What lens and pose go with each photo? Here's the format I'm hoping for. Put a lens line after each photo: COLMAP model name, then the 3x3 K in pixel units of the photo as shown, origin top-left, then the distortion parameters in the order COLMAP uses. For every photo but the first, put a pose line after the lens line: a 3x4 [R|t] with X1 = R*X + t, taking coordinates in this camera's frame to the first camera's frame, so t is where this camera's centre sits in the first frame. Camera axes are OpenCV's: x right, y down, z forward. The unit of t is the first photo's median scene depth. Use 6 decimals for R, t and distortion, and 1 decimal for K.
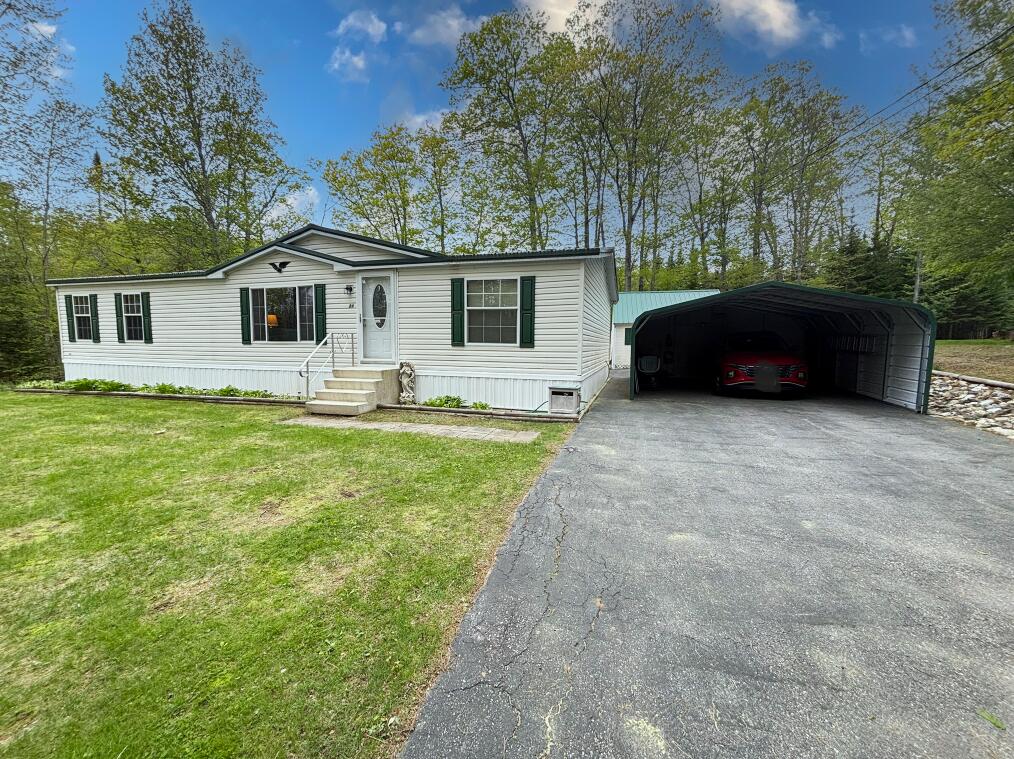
lens RADIAL K [[408.4, 0, 507.0], [0, 408.4, 378.0], [0, 0, 1]] dist [-0.001396, 0.000009]
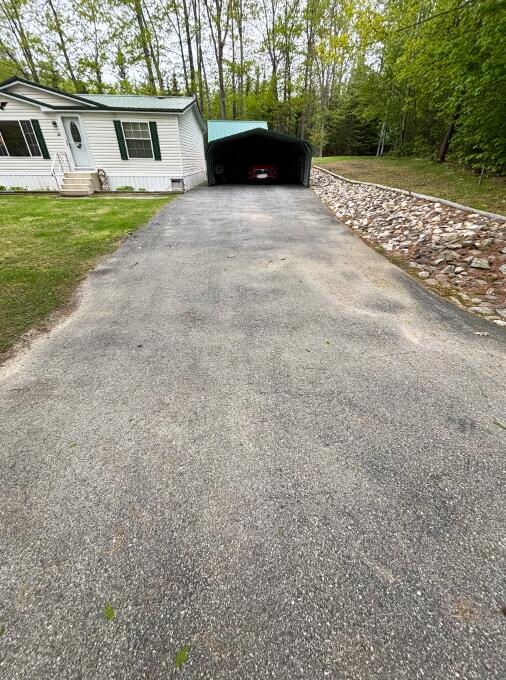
lens RADIAL K [[273.9, 0, 253.6], [0, 273.9, 340.5], [0, 0, 1]] dist [-0.001396, 0.000009]
pose [[0.945673, -0.179472, 0.271094, -0.037880], [0.025670, 0.872445, 0.488037, 0.064021], [-0.324103, -0.454565, 0.829655, -0.812547]]
